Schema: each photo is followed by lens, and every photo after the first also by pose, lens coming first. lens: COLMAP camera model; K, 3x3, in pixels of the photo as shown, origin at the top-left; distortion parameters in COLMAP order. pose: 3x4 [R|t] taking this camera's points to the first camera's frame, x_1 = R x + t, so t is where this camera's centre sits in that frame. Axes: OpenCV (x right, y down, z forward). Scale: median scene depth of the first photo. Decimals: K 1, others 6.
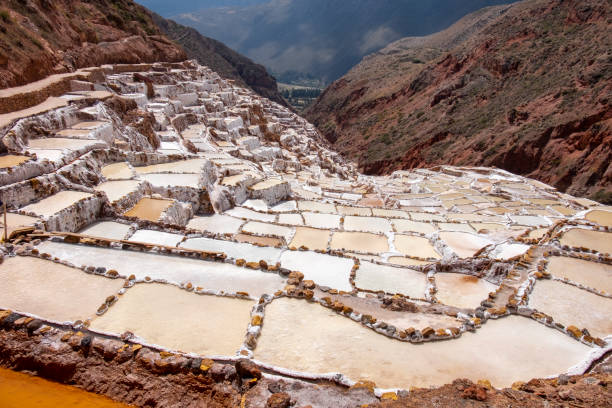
lens RADIAL K [[471.2, 0, 303.7], [0, 471.2, 202.4], [0, 0, 1]] dist [-0.041404, -0.001309]
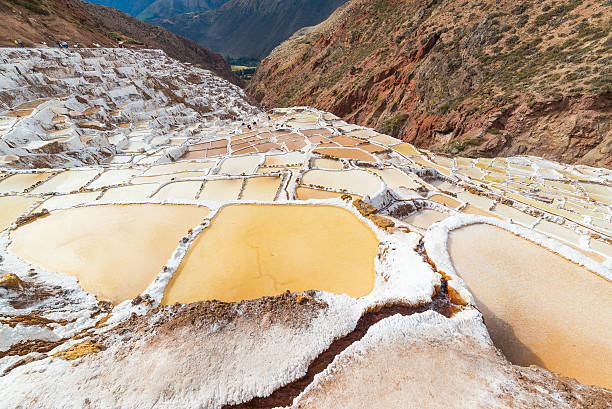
lens RADIAL K [[235.8, 0, 305.8], [0, 235.8, 207.3], [0, 0, 1]] dist [0.005477, 0.000031]
pose [[0.979447, -0.160273, 0.122458, 0.135277], [0.116729, 0.945530, 0.303887, -0.001505], [-0.164493, -0.283346, 0.944805, 0.121356]]
